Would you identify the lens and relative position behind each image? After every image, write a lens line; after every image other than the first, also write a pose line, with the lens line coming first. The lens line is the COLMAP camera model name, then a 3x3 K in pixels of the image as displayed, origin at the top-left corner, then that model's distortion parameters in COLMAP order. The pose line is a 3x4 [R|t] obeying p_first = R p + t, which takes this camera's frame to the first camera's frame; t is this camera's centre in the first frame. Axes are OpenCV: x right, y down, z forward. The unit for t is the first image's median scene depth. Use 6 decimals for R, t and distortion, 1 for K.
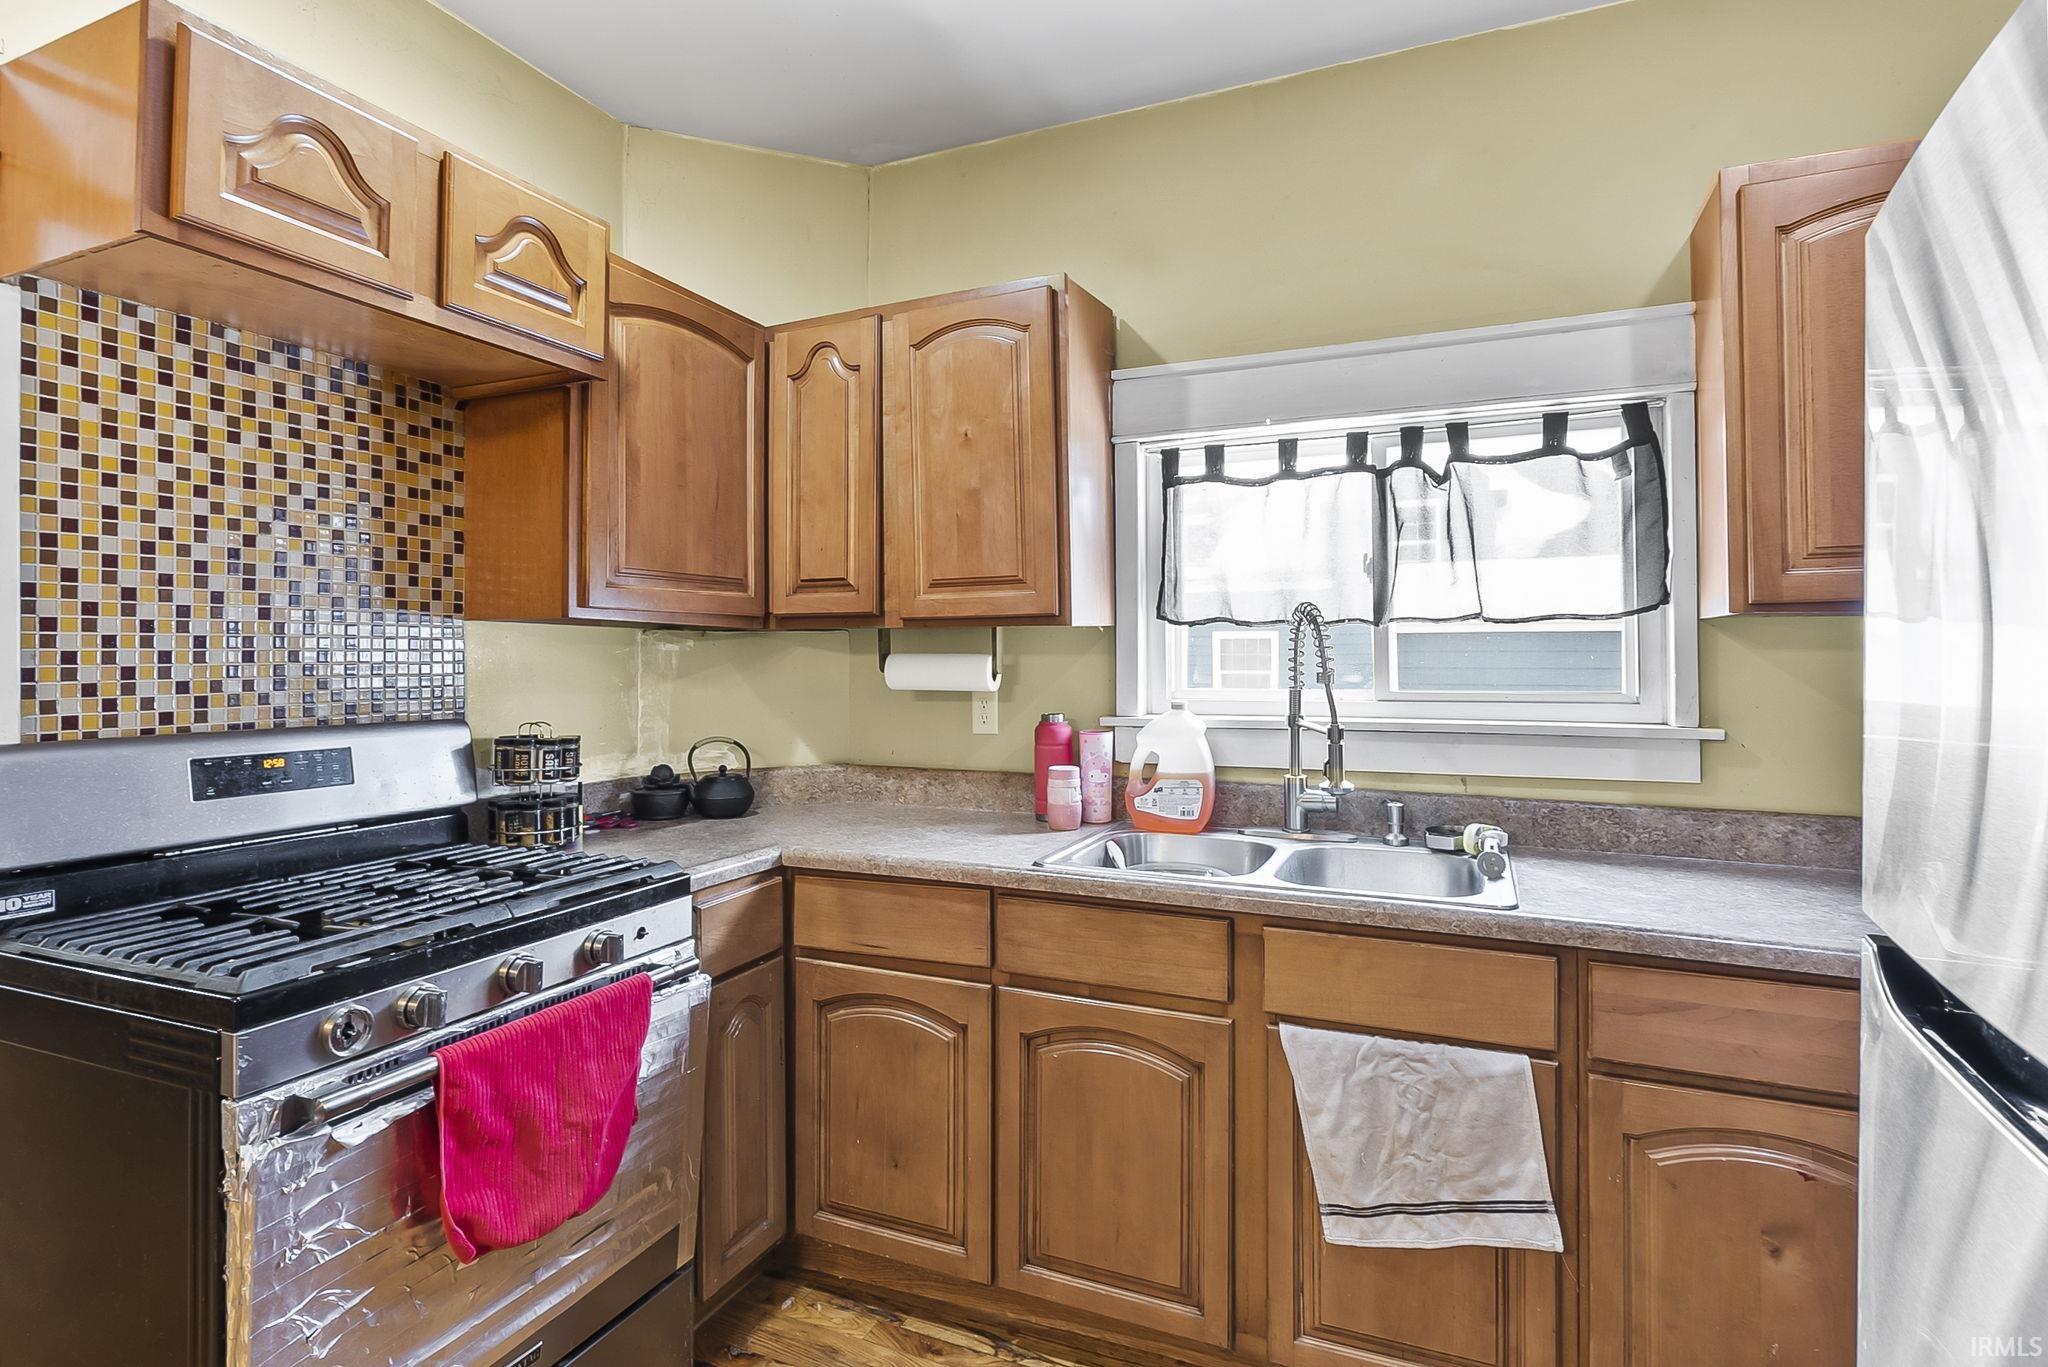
lens RADIAL K [[1033.0, 0, 1015.1], [0, 1033.0, 633.3], [0, 0, 1]] dist [-0.004197, -0.000207]
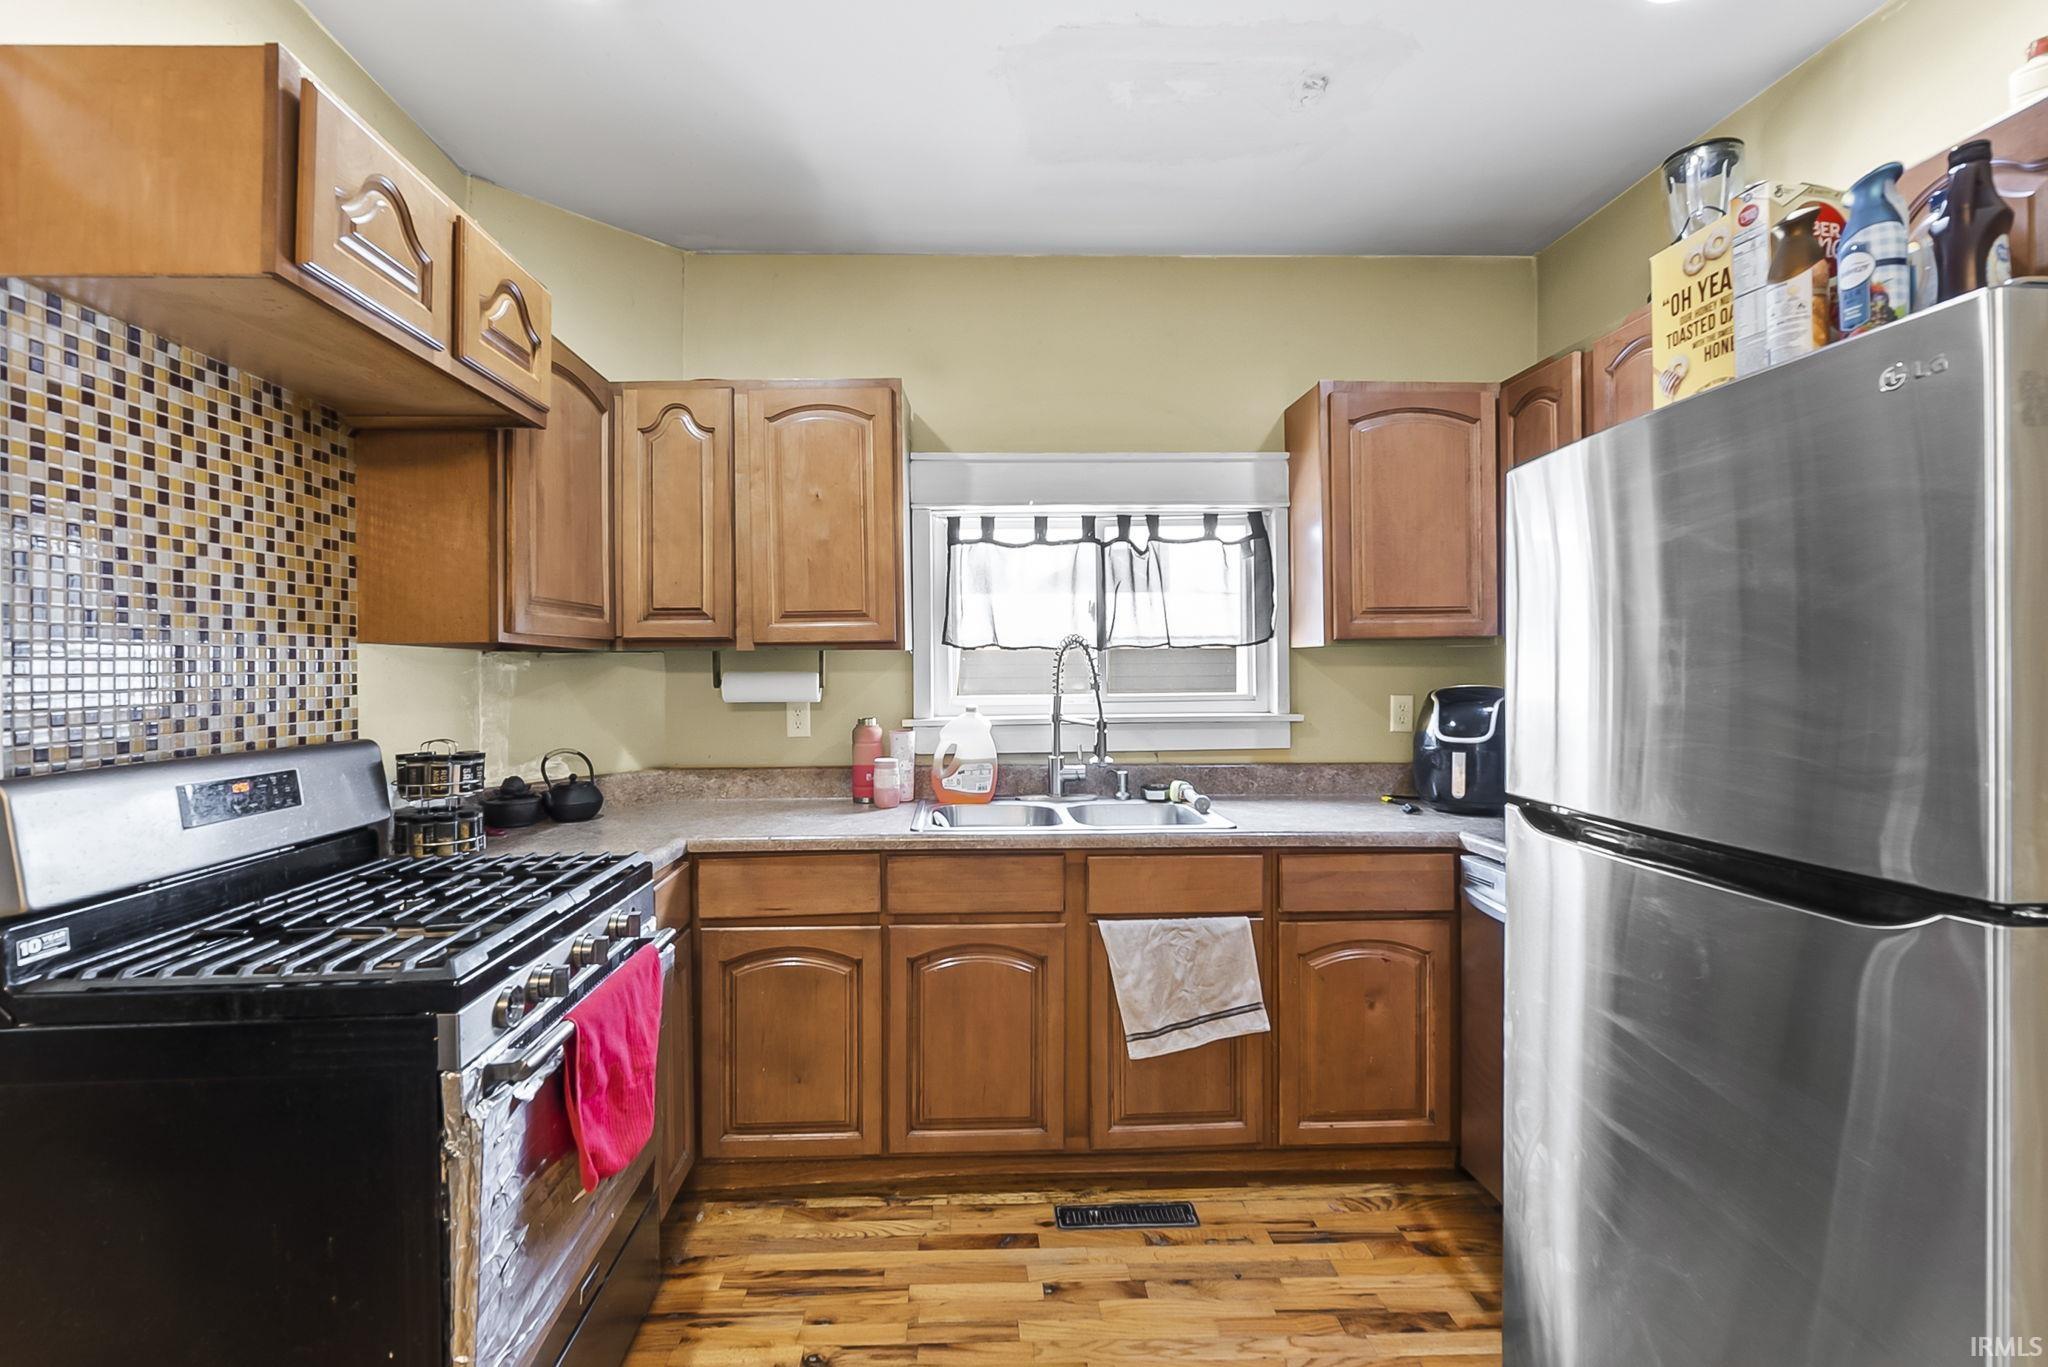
lens RADIAL K [[909.8, 0, 987.7], [0, 909.8, 655.1], [0, 0, 1]] dist [-0.004334, -0.000074]
pose [[0.902032, 0.000554, 0.431668, -0.373798], [-0.003114, 0.999982, 0.005225, -0.007750], [-0.431657, -0.006057, 0.902017, -0.088768]]
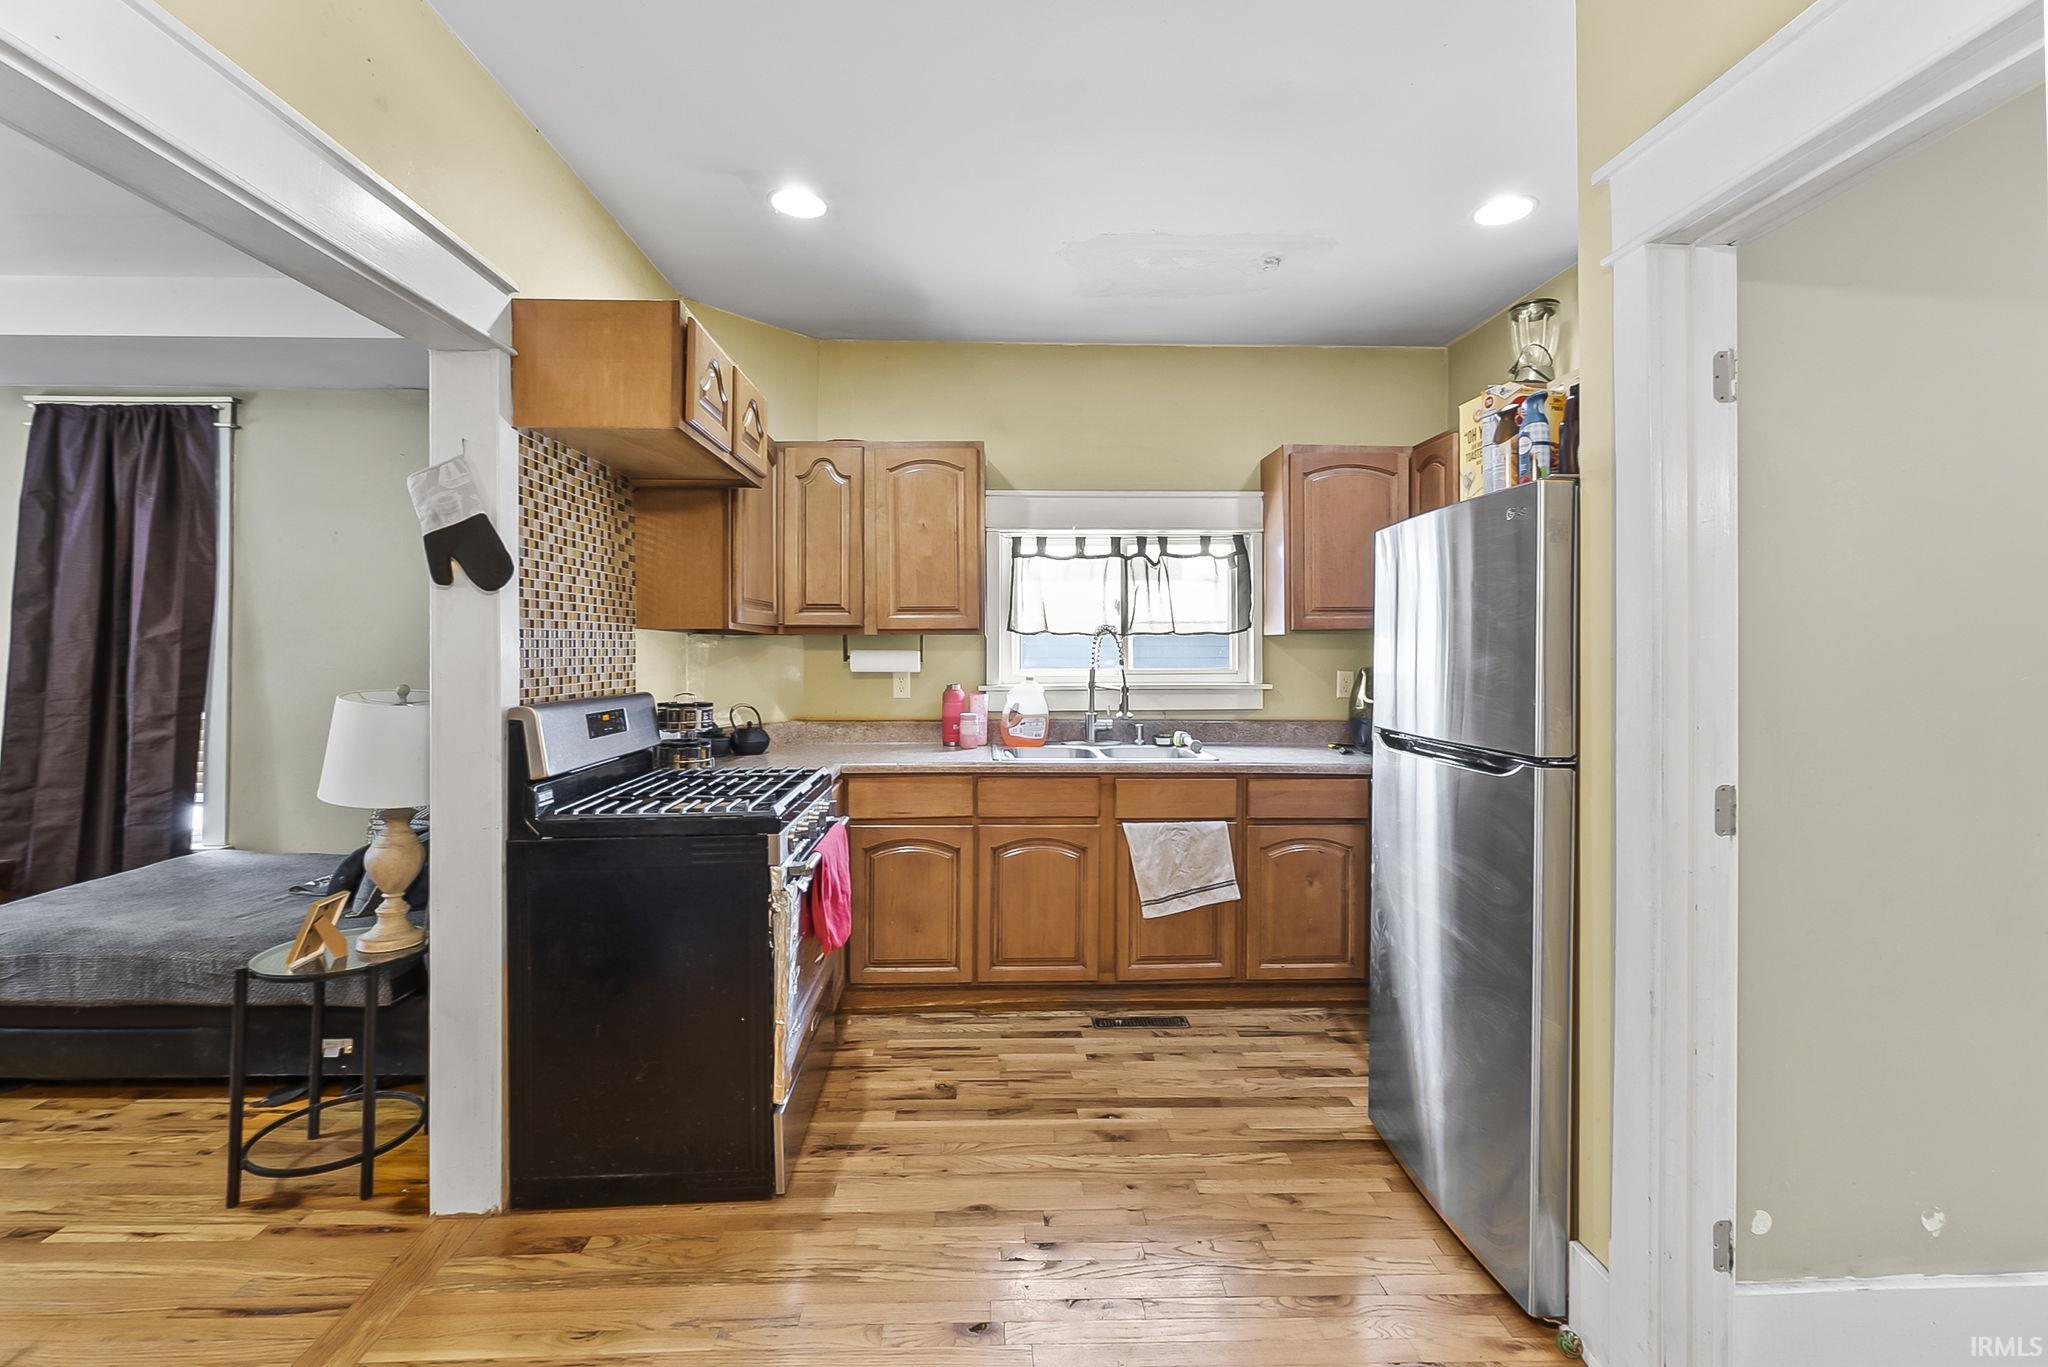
lens RADIAL K [[884.7, 0, 1005.3], [0, 884.7, 636.6], [0, 0, 1]] dist [0.000534, -0.000006]
pose [[0.901974, 0.007149, 0.431730, -0.633197], [-0.010599, 0.999928, 0.005585, -0.014722], [-0.431659, -0.009614, 0.901985, -0.460077]]
